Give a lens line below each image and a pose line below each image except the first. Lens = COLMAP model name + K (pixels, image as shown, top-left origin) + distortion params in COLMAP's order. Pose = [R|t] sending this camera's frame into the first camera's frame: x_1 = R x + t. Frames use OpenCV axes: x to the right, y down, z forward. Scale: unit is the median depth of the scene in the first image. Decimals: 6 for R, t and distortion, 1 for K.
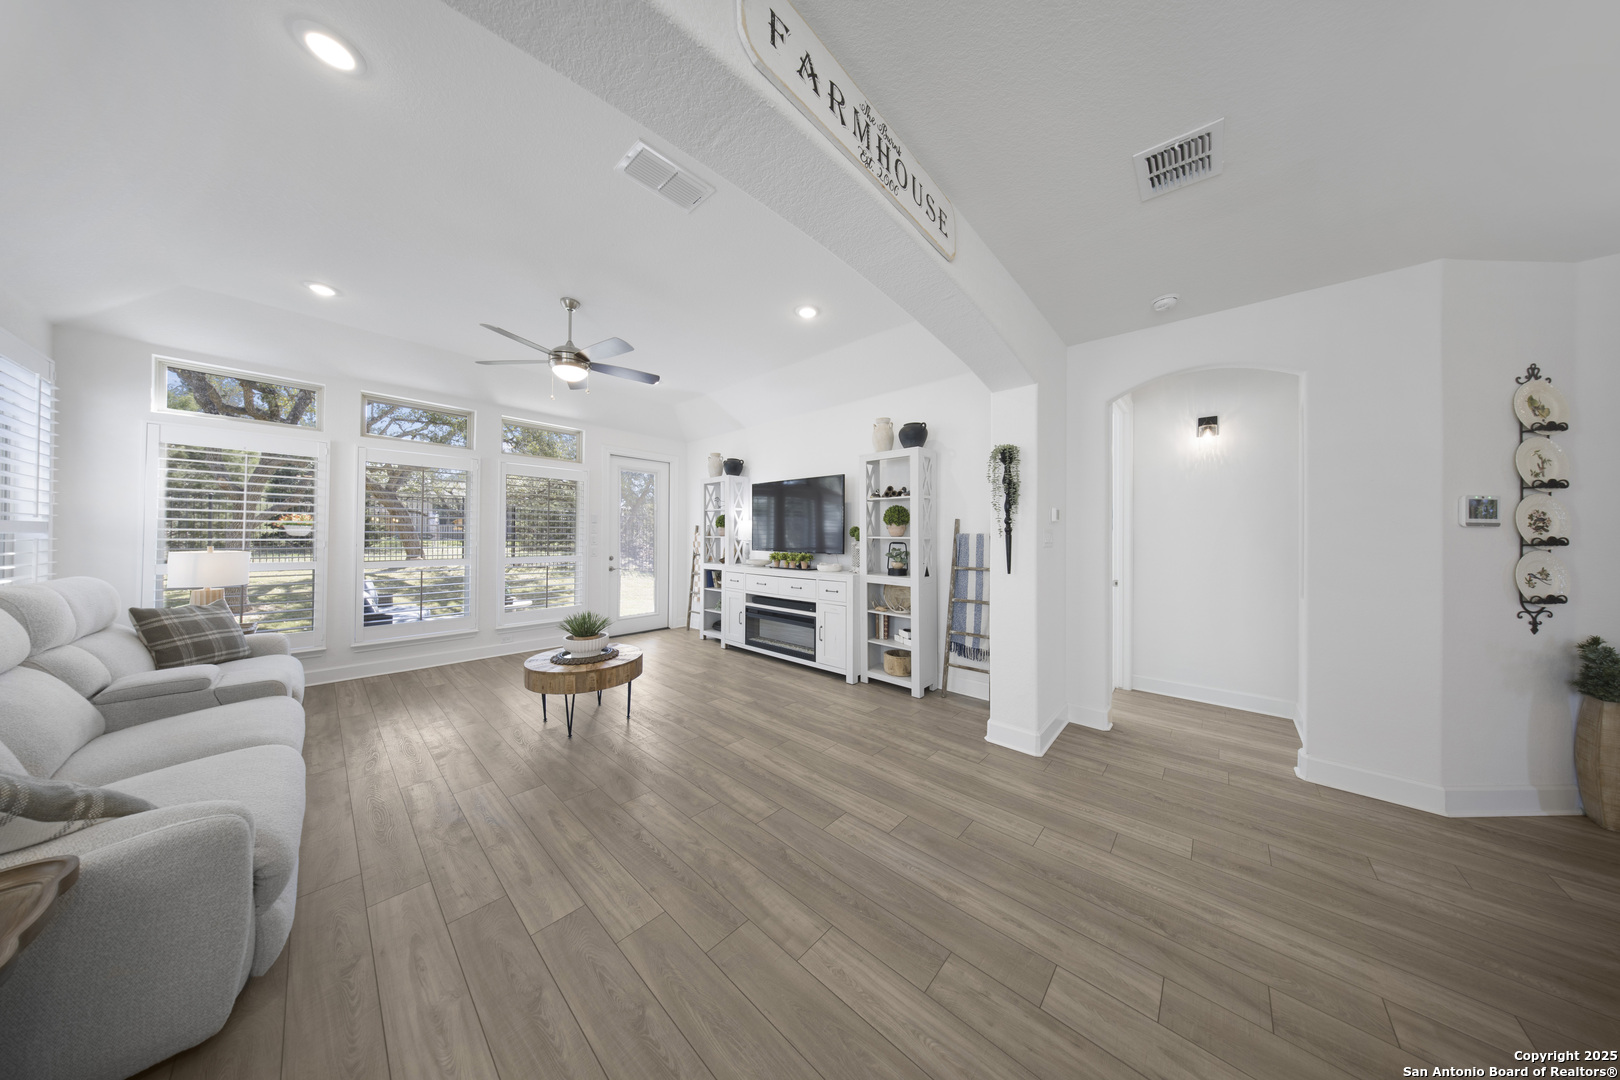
lens RADIAL K [[454.2, 0, 810.0], [0, 454.2, 540.0], [0, 0, 1]] dist [0.000182, -0.000009]
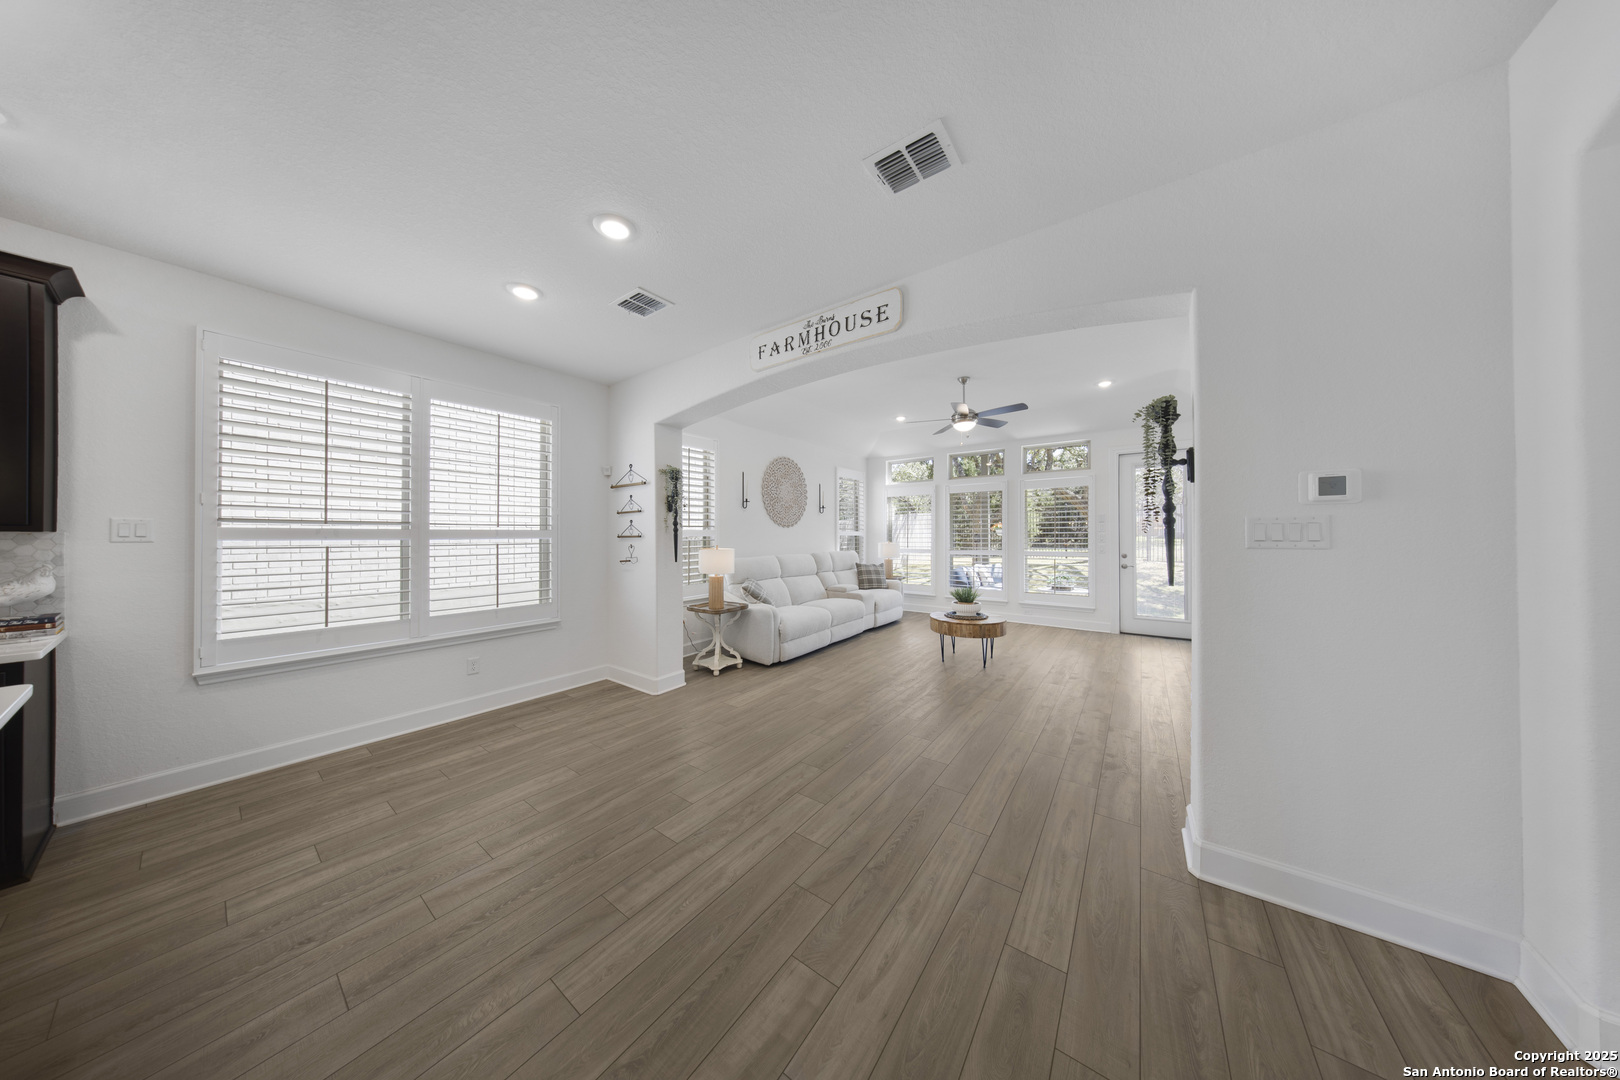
lens RADIAL K [[454.2, 0, 810.0], [0, 454.2, 540.0], [0, 0, 1]] dist [0.000182, -0.000009]
pose [[0.104294, 0.001589, -0.994545, 1.341858], [-0.001035, 0.999998, 0.001490, 0.009226], [0.994546, 0.000874, 0.104296, 0.497585]]
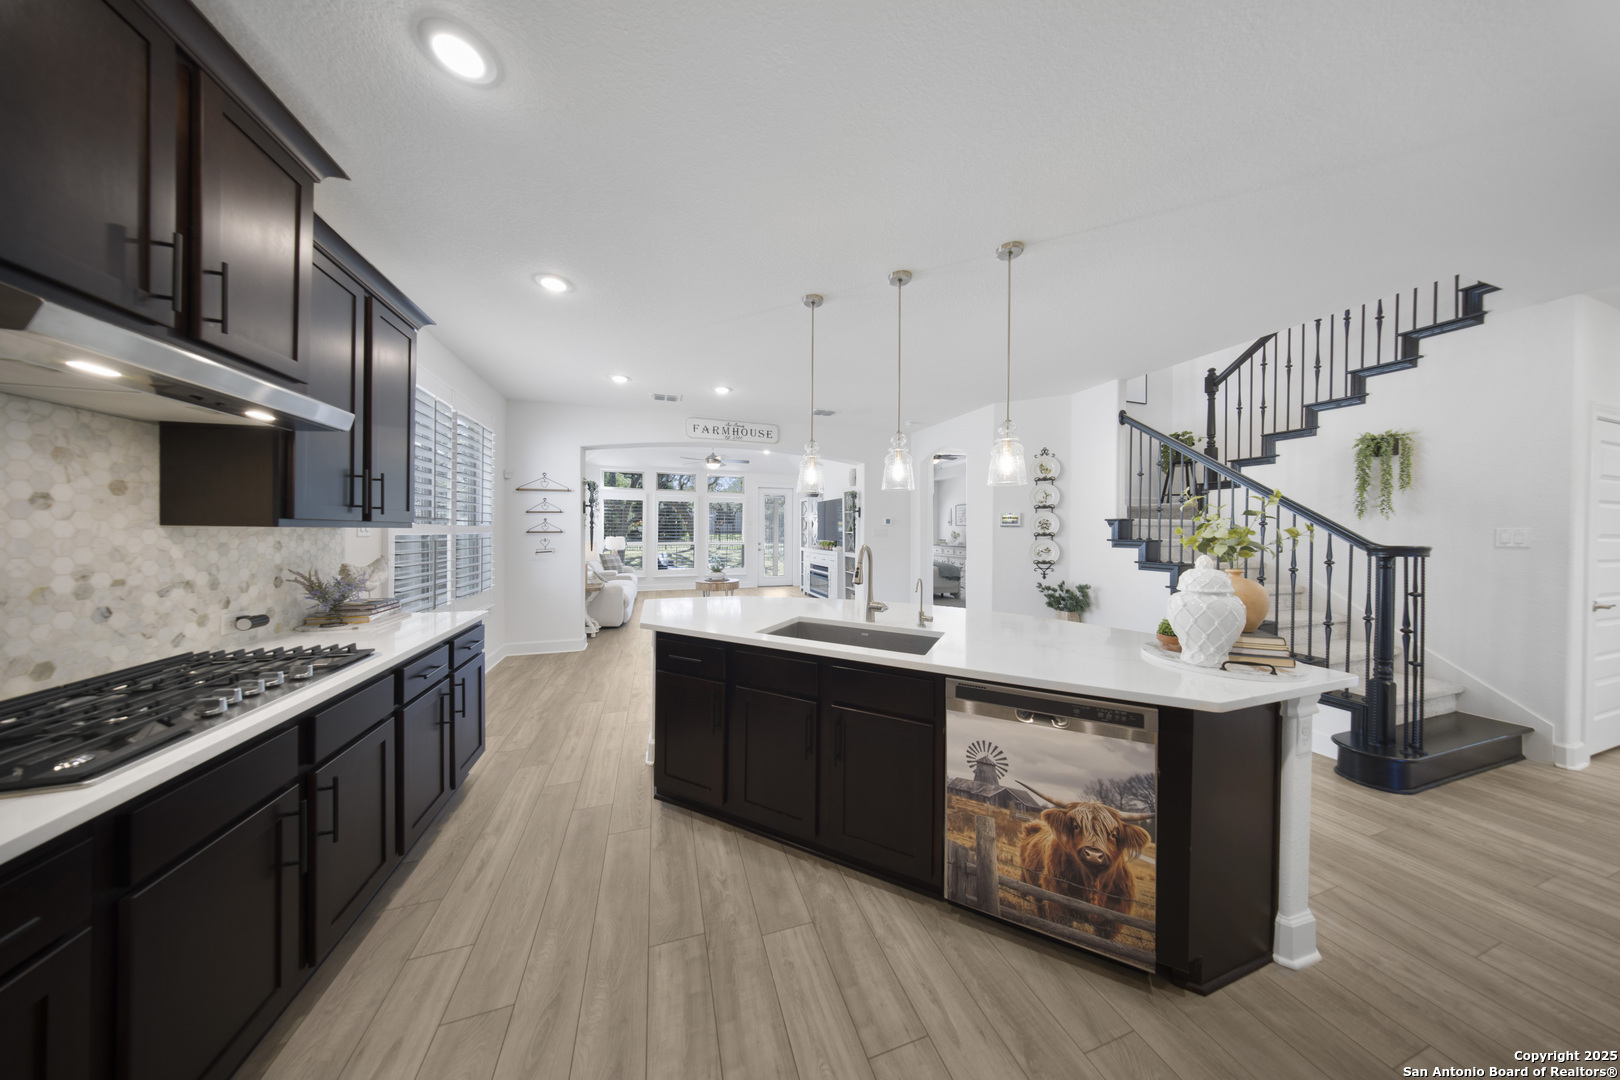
lens RADIAL K [[465.2, 0, 810.0], [0, 465.2, 540.0], [0, 0, 1]] dist [-0.000186, -0.000005]
pose [[0.870980, 0.008472, -0.491246, 1.717175], [-0.003206, 0.999928, 0.011561, 0.008214], [0.491309, -0.008494, 0.870944, -1.369112]]
